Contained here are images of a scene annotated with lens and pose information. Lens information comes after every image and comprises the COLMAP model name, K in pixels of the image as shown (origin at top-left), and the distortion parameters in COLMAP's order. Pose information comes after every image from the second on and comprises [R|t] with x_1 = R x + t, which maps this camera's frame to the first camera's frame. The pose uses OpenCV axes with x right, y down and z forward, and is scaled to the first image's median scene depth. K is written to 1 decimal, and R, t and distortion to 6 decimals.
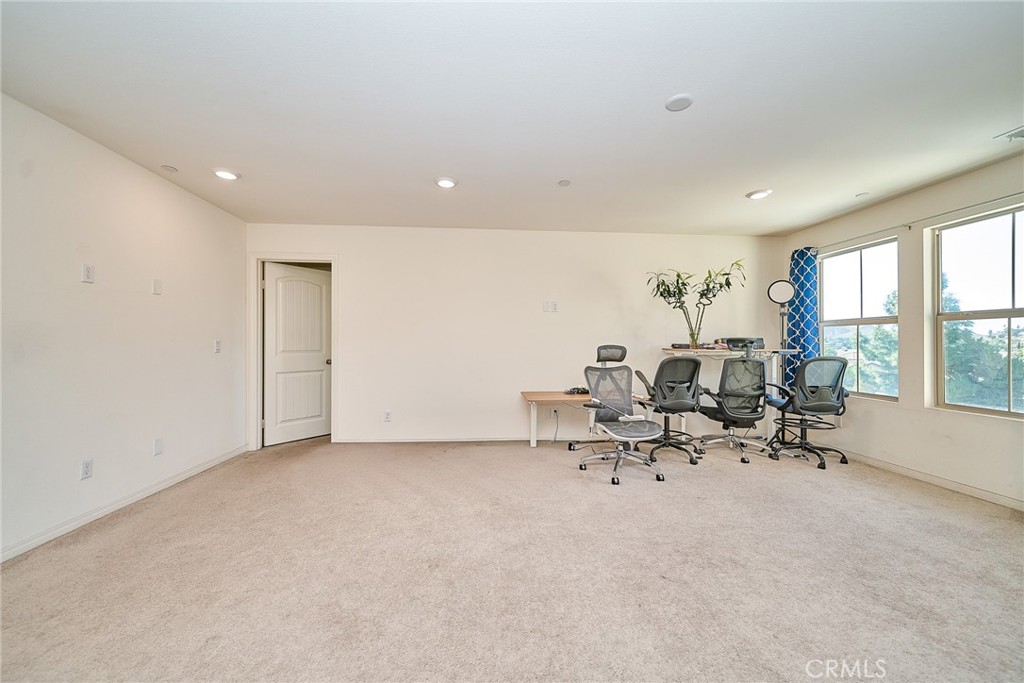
lens RADIAL K [[376.8, 0, 513.3], [0, 376.8, 342.4], [0, 0, 1]] dist [-0.002447, -0.000822]
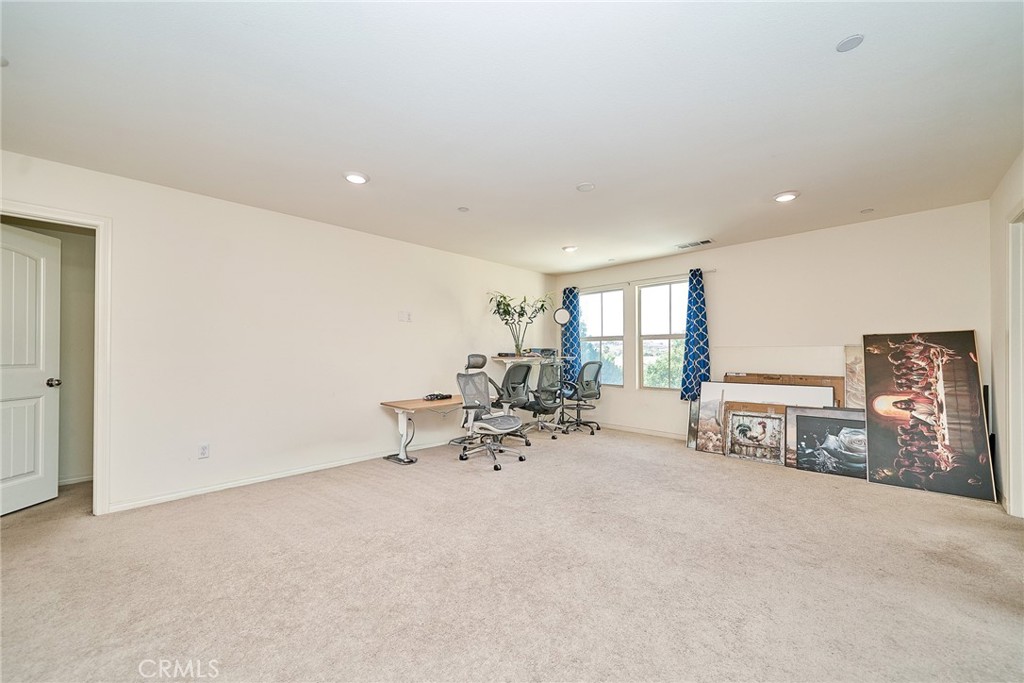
lens RADIAL K [[376.8, 0, 514.6], [0, 376.8, 347.0], [0, 0, 1]] dist [-0.002447, -0.000822]
pose [[0.761128, 0.008609, 0.648545, -0.390385], [-0.001099, 0.999928, -0.011984, -0.000872], [-0.648601, 0.008409, 0.761082, 0.040311]]
